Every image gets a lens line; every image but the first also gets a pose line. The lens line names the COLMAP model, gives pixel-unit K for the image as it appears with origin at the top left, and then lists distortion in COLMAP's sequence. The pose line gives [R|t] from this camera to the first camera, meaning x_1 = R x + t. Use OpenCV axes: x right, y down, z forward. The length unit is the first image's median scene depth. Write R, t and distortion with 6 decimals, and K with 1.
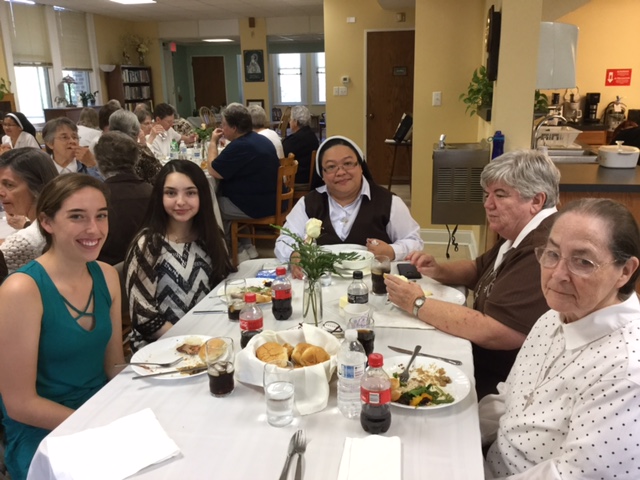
lens RADIAL K [[571.1, 0, 320.0], [0, 571.1, 240.0], [0, 0, 1]] dist [0.103520, -0.189526]
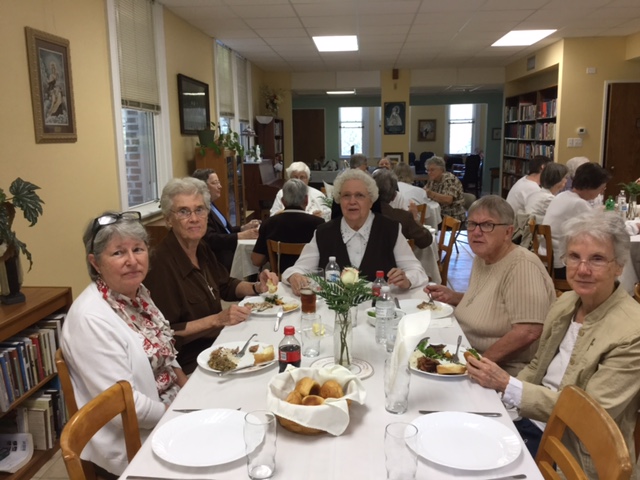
lens RADIAL K [[571.1, 0, 320.0], [0, 571.1, 240.0], [0, 0, 1]] dist [0.103520, -0.189526]
pose [[0.992447, -0.016978, 0.121497, -0.364448], [0.027793, 0.995743, -0.087882, -0.020307], [-0.119488, 0.090595, 0.988694, 0.090365]]
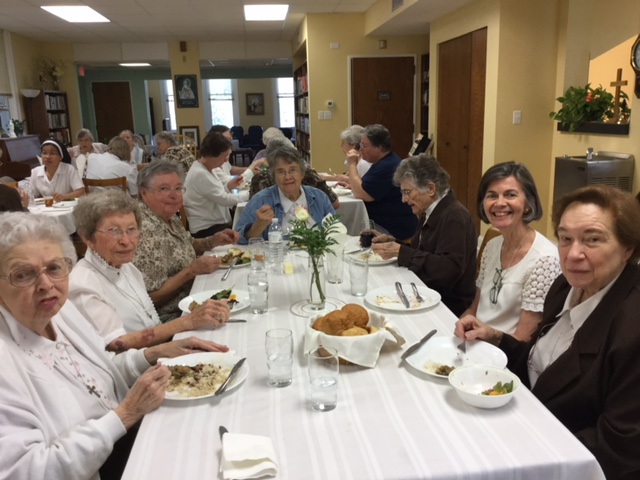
lens RADIAL K [[571.1, 0, 320.0], [0, 571.1, 240.0], [0, 0, 1]] dist [0.103520, -0.189526]
pose [[0.952312, -0.073400, 0.296165, -0.208843], [0.087515, 0.995560, -0.034670, -0.006135], [-0.292305, 0.058935, 0.954508, 0.043208]]
